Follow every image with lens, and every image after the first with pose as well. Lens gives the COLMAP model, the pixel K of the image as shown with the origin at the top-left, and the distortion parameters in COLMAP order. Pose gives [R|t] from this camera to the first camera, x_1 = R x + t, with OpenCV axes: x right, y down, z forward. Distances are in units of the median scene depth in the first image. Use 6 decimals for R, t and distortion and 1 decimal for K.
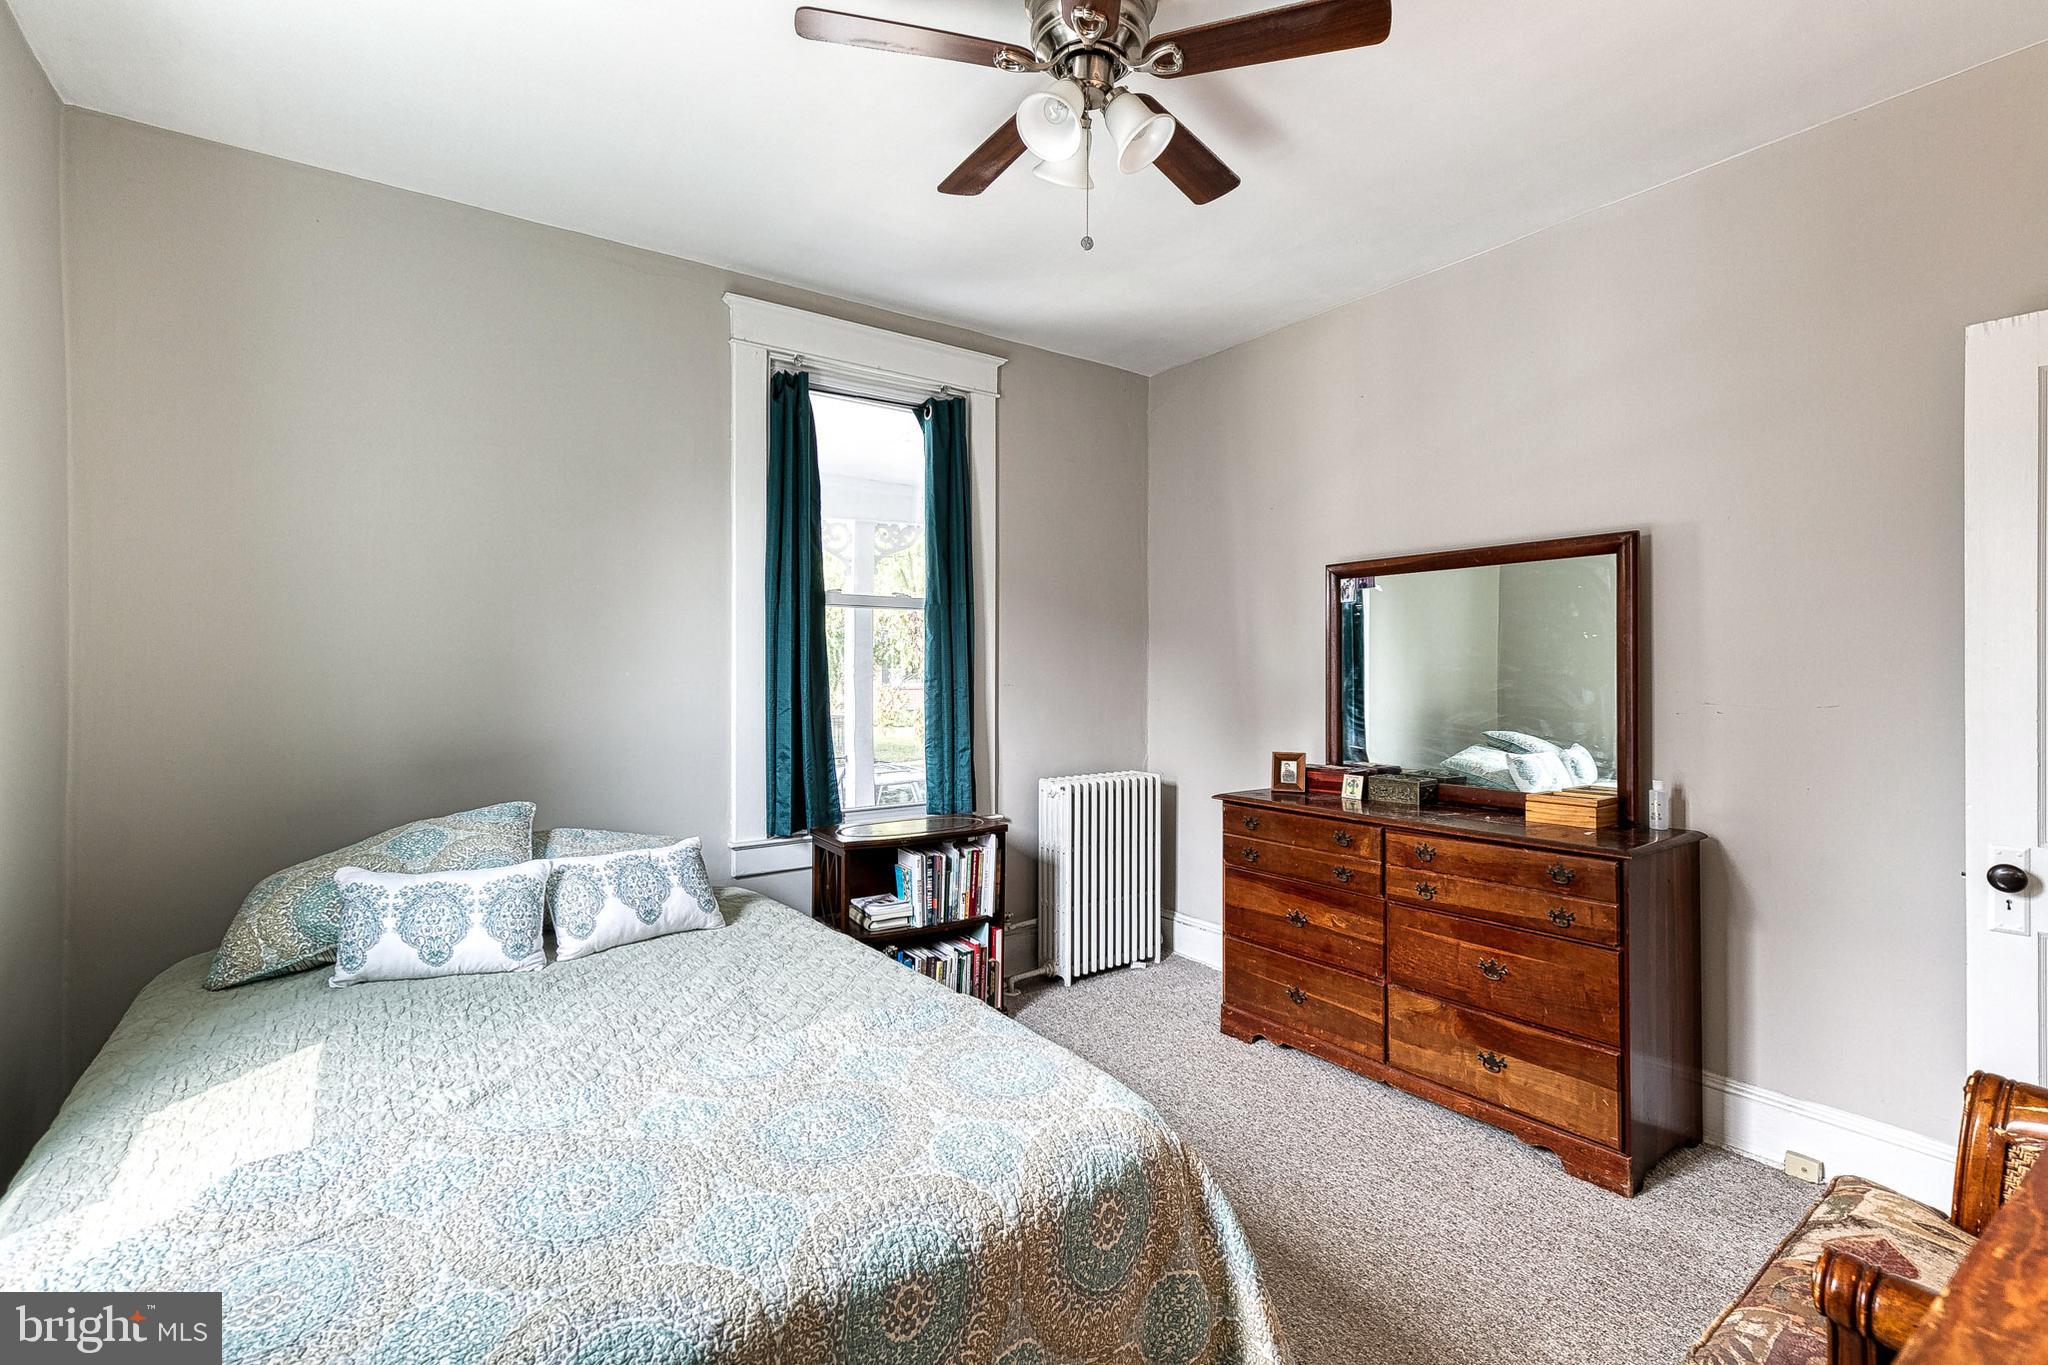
lens RADIAL K [[944.3, 0, 1024.0], [0, 944.3, 682.5], [0, 0, 1]] dist [0.001598, -0.000057]
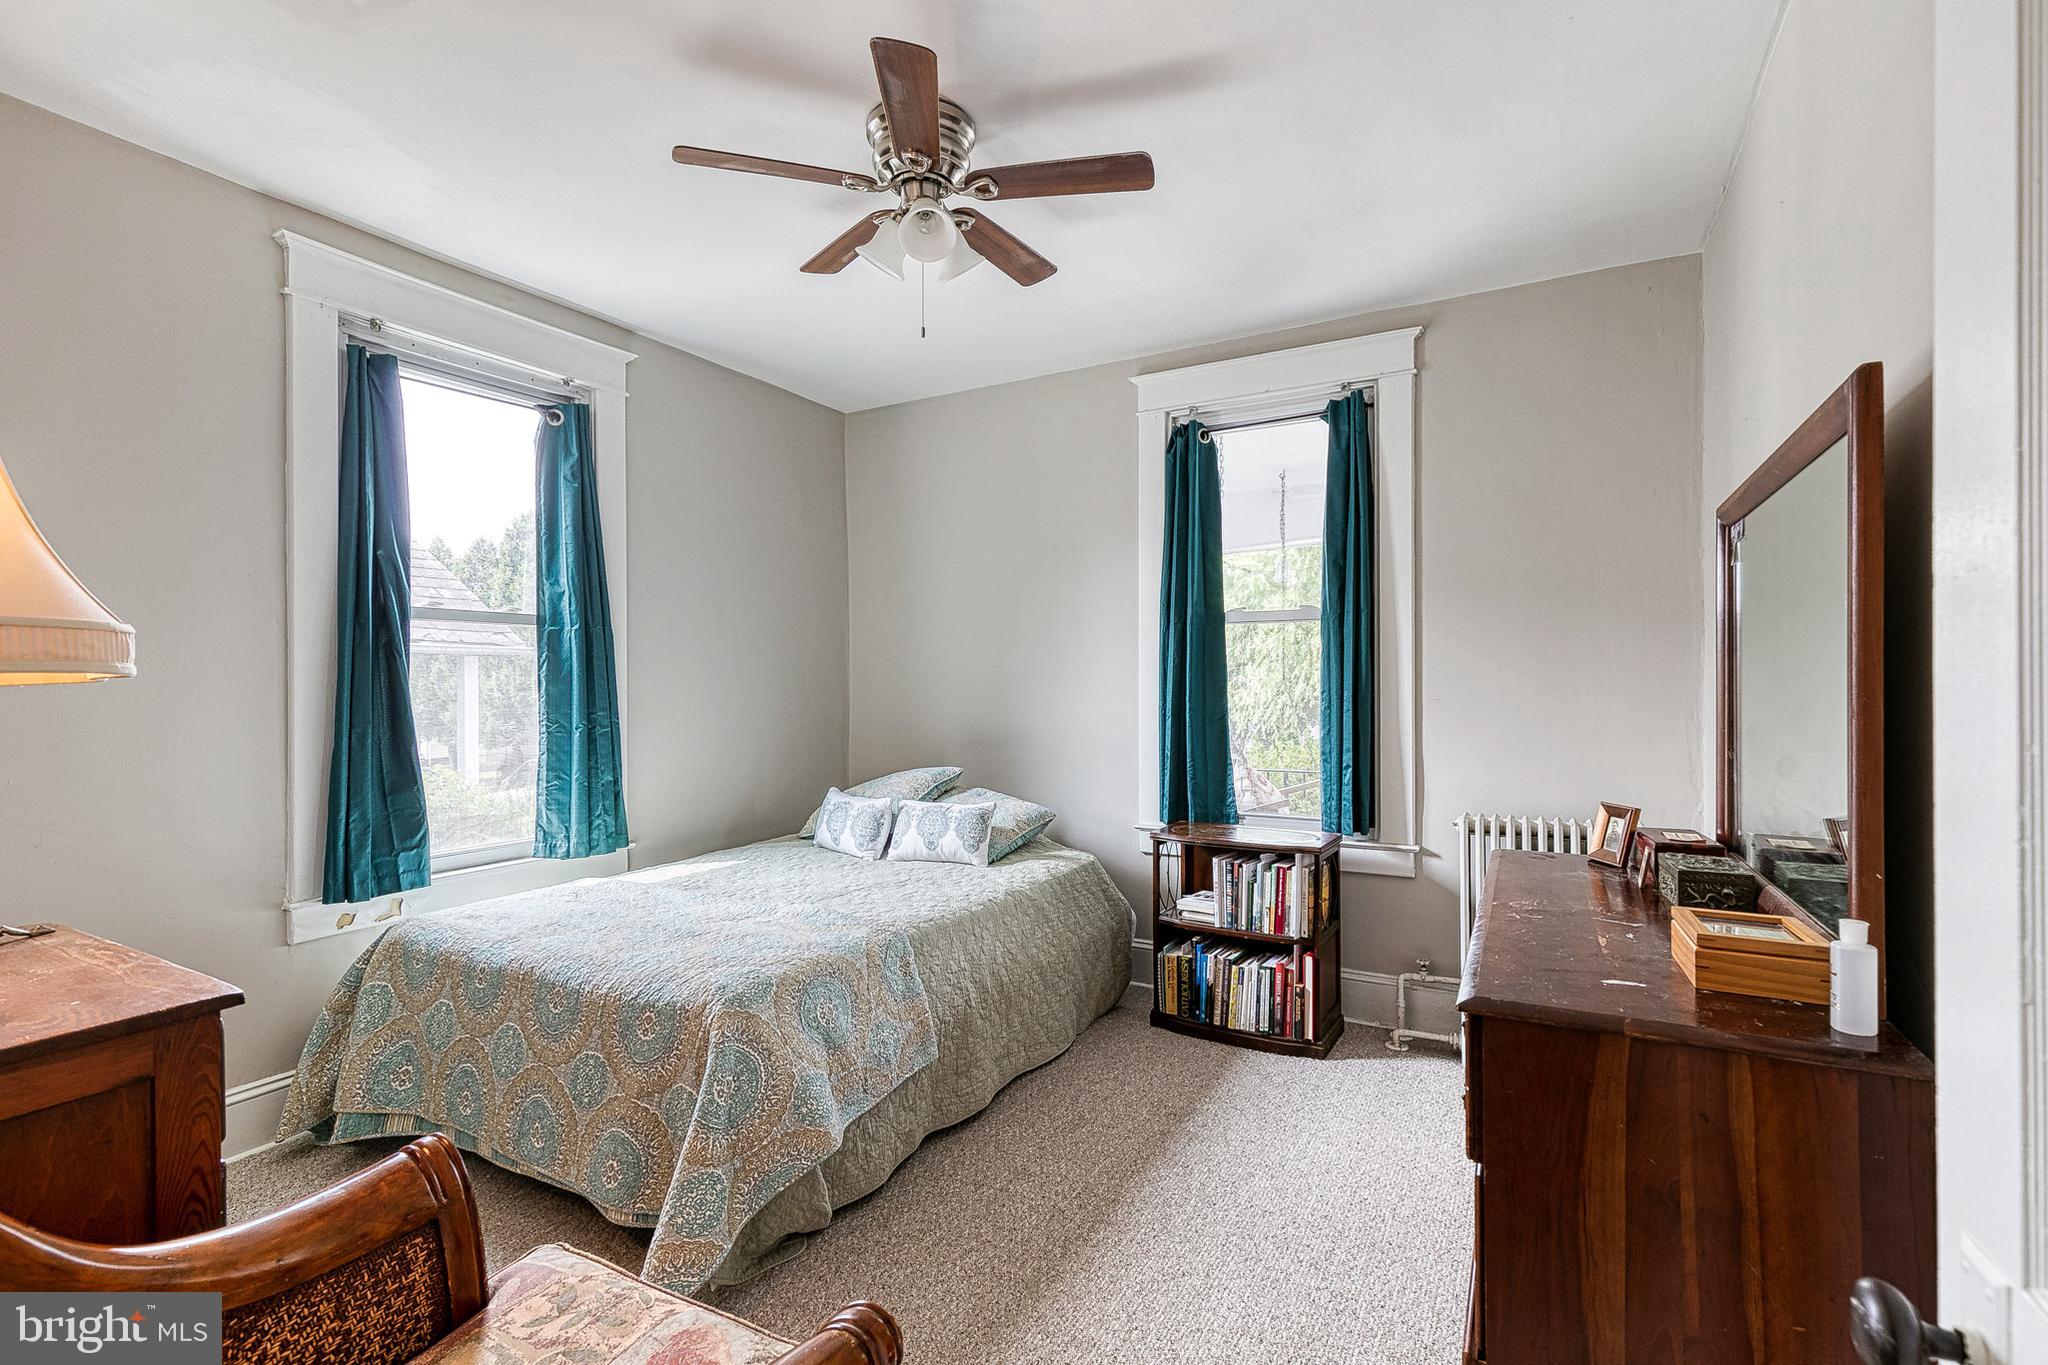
lens RADIAL K [[933.0, 0, 1041.1], [0, 933.0, 690.5], [0, 0, 1]] dist [0.004889, -0.000419]
pose [[0.414336, 0.005498, -0.910108, 0.720840], [-0.007846, 0.999966, 0.002469, -0.004762], [0.910090, 0.006118, 0.414365, 0.373170]]
